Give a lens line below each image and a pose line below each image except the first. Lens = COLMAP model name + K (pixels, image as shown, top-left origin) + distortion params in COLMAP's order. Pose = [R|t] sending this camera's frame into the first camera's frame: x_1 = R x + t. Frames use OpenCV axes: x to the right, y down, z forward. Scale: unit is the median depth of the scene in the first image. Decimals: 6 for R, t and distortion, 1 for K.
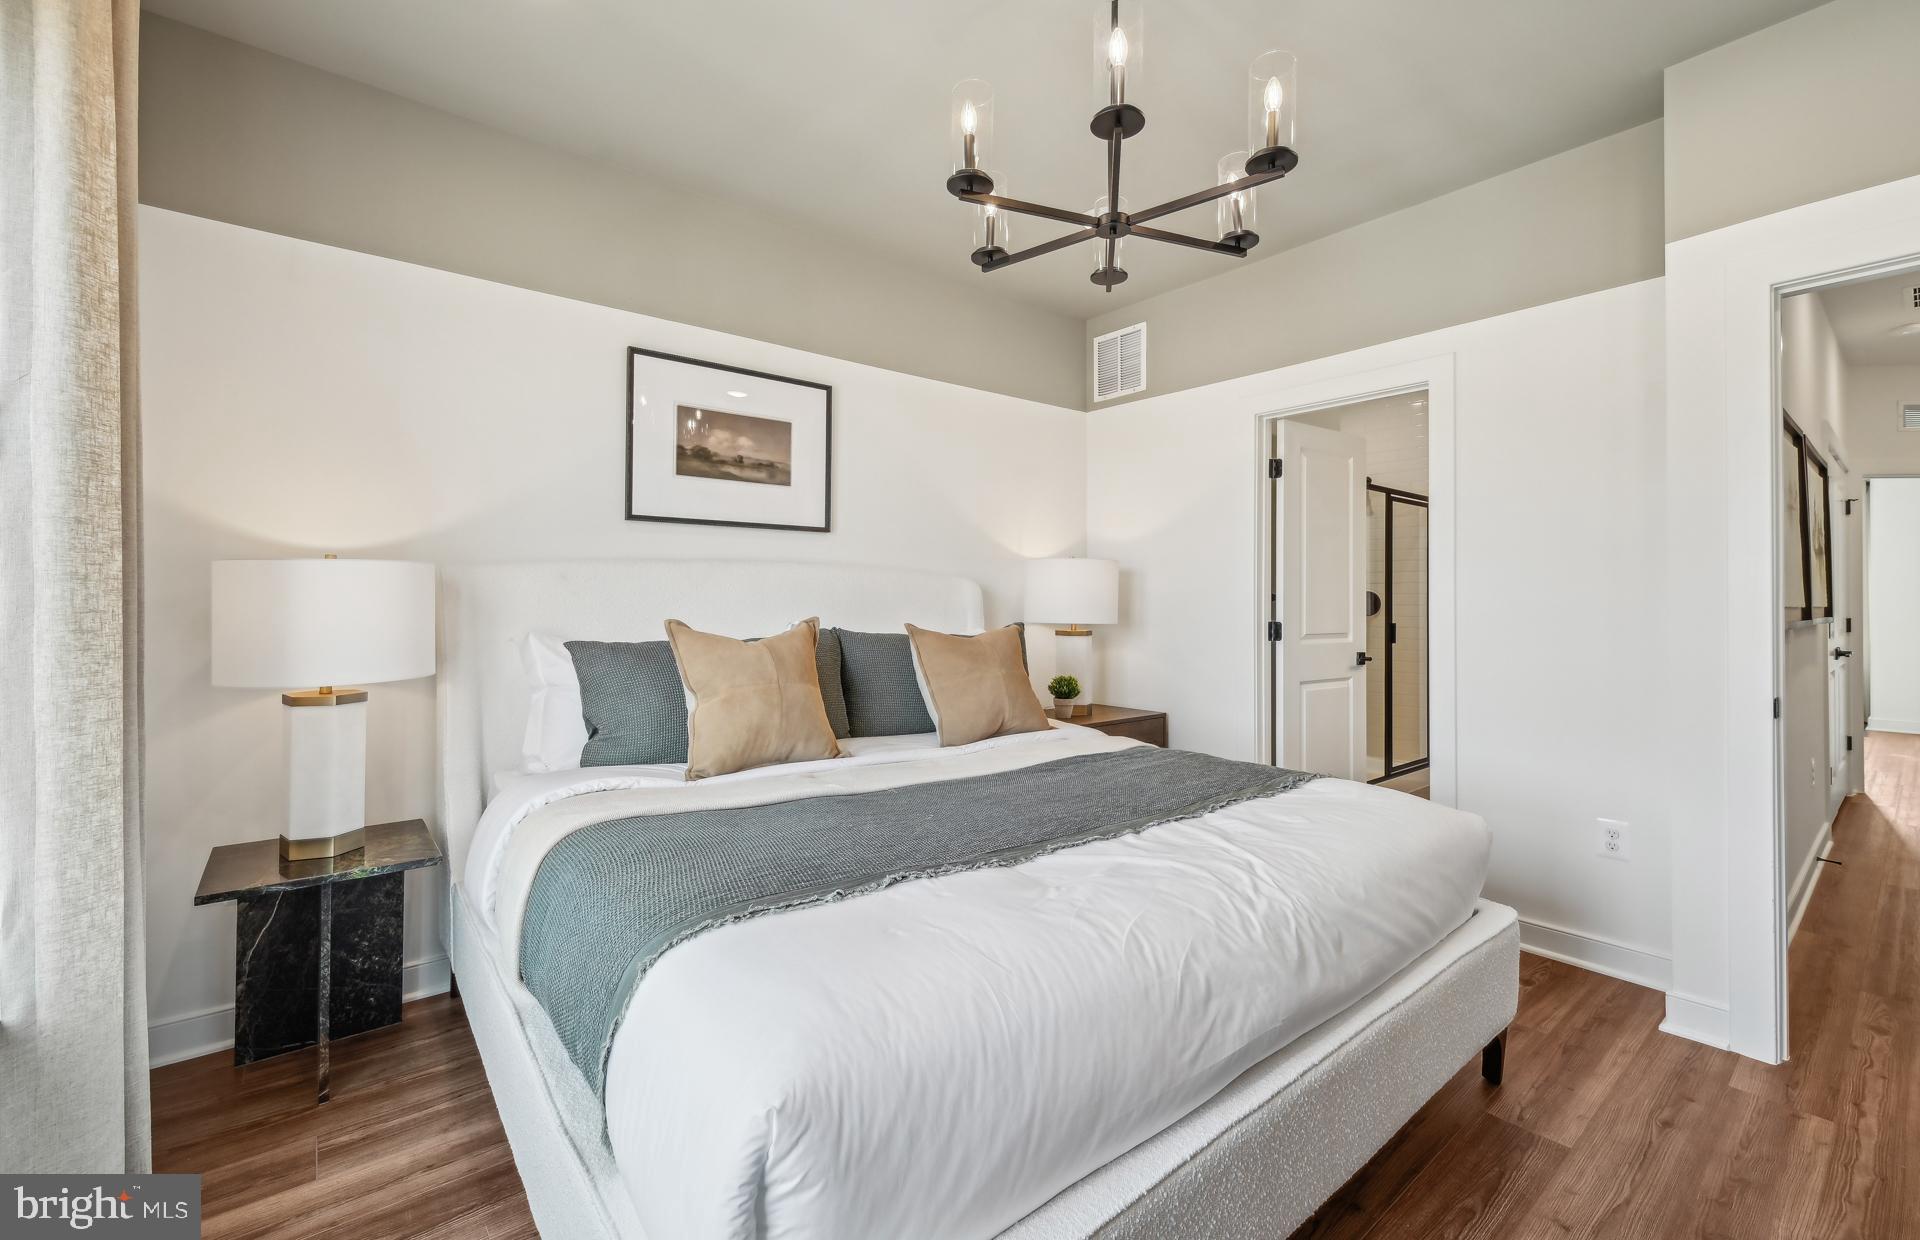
lens RADIAL K [[795.3, 0, 966.0], [0, 795.3, 590.4], [0, 0, 1]] dist [-0.001553, -0.000109]
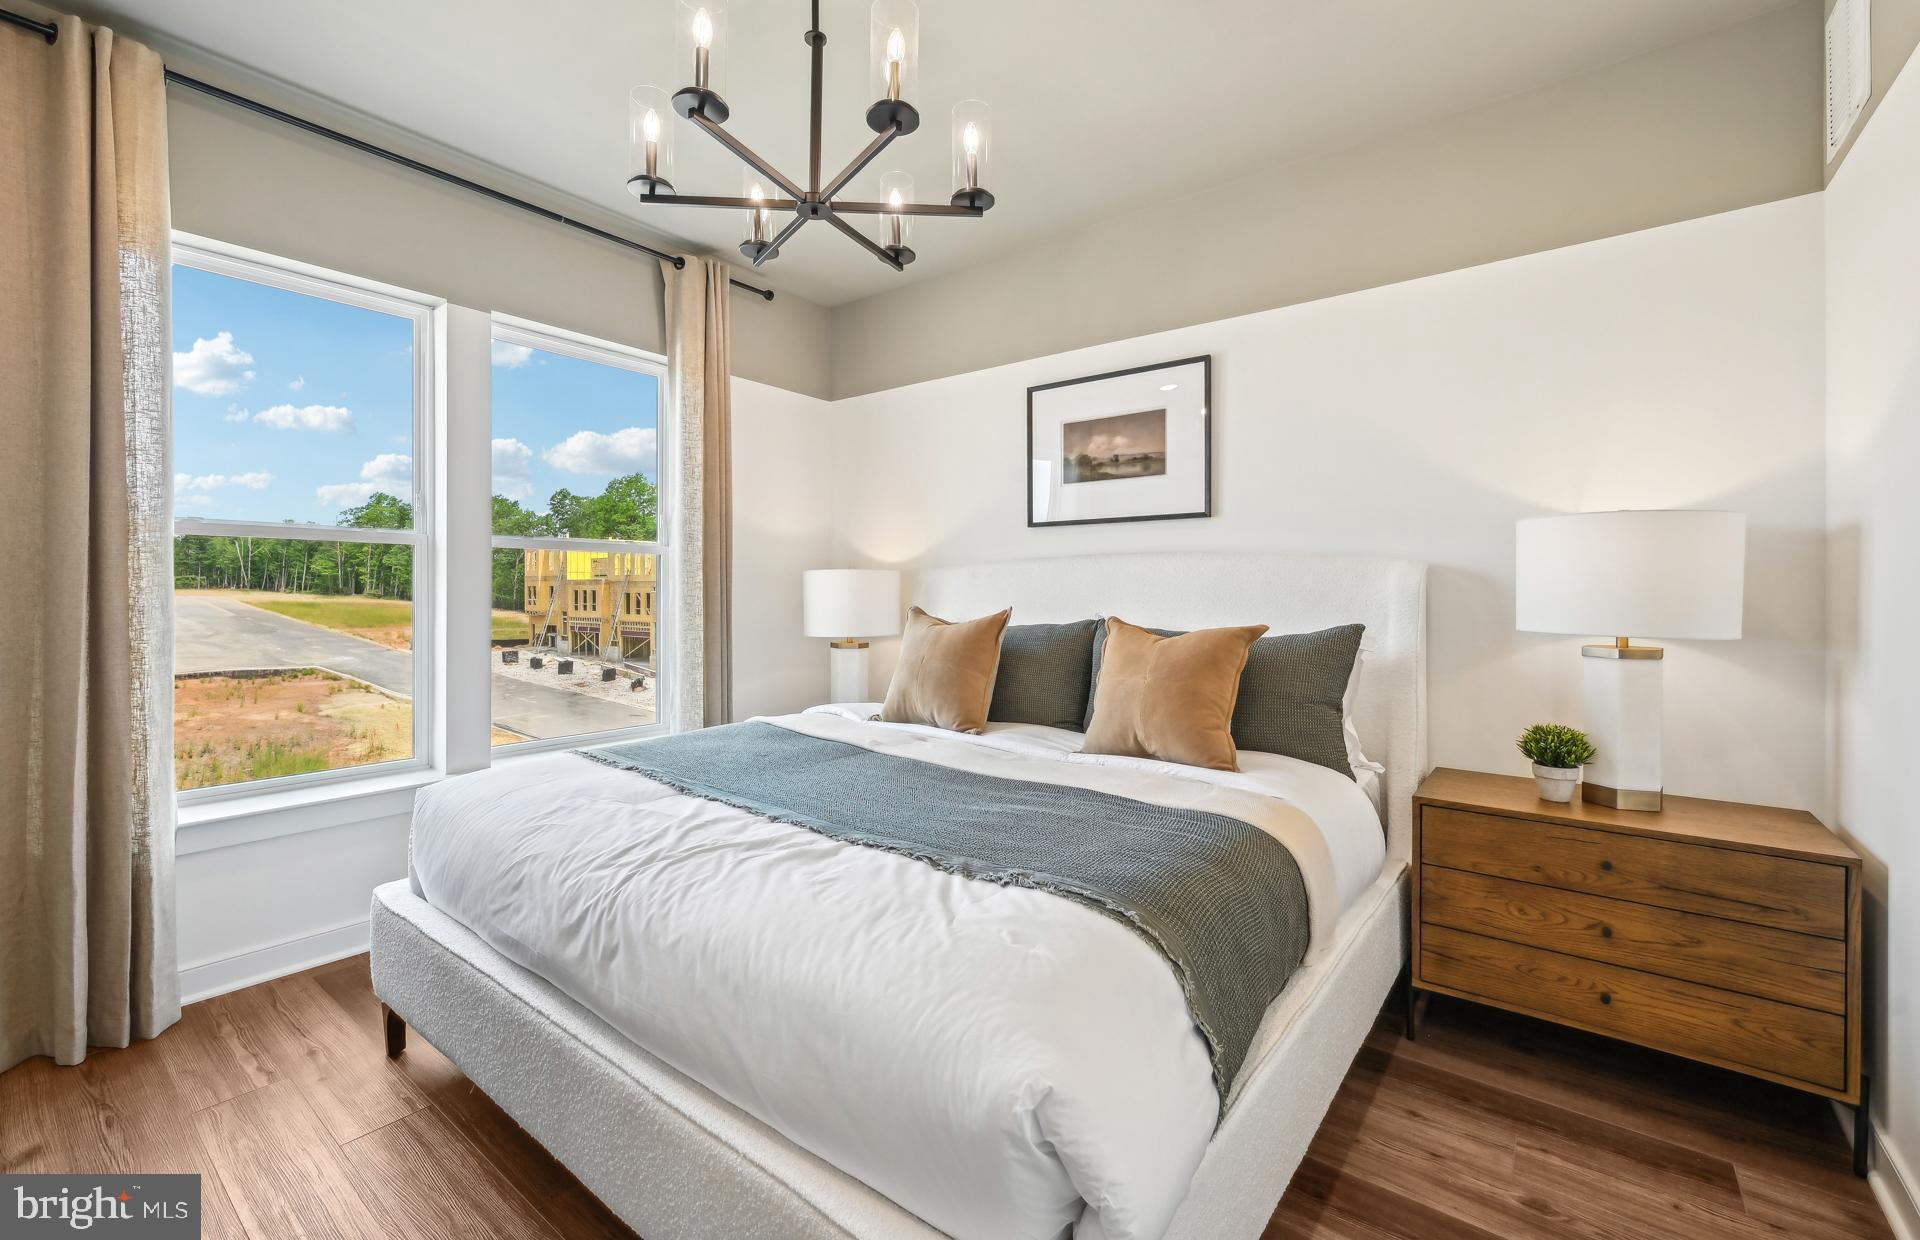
lens RADIAL K [[795.3, 0, 966.0], [0, 795.3, 590.4], [0, 0, 1]] dist [-0.001553, -0.000109]
pose [[0.224272, -0.001747, -0.974525, 0.702767], [0.011530, 0.999933, 0.000861, 0.007379], [0.974458, -0.011429, 0.224277, 0.568821]]
